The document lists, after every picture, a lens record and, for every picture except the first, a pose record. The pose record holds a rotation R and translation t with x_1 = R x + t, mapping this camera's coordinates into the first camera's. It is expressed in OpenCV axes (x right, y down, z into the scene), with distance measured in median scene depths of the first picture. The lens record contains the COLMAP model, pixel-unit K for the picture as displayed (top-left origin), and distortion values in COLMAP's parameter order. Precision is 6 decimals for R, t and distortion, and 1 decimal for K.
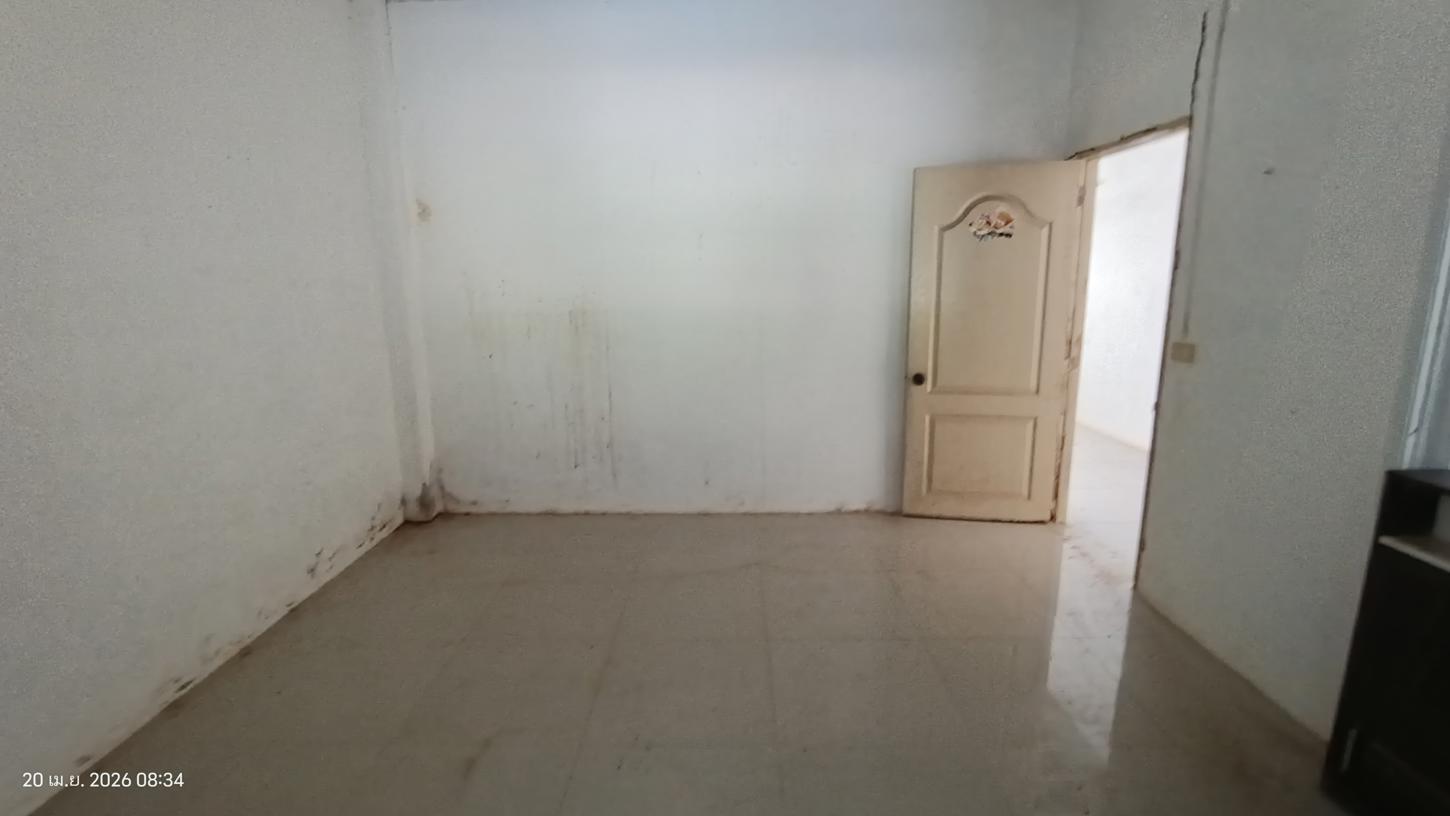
lens RADIAL K [[686.0, 0, 725.0], [0, 686.0, 408.0], [0, 0, 1]] dist [-0.002602, -0.000540]
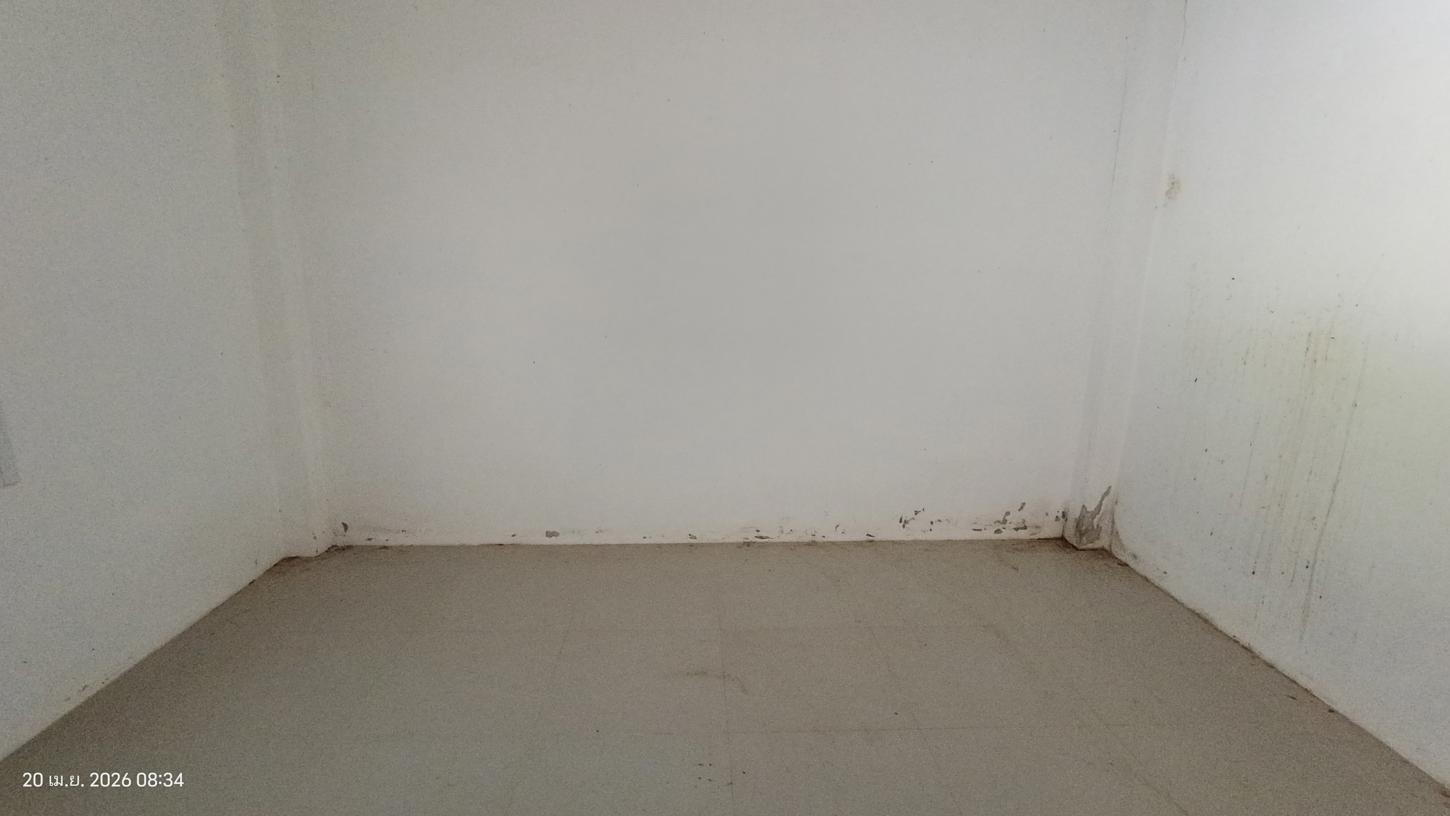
lens RADIAL K [[686.0, 0, 725.0], [0, 686.0, 408.0], [0, 0, 1]] dist [-0.002602, -0.000540]
pose [[0.019655, 0.221169, -0.975037, 0.435949], [-0.199390, 0.956503, 0.212946, -0.120972], [0.979723, 0.190227, 0.062899, 0.547368]]
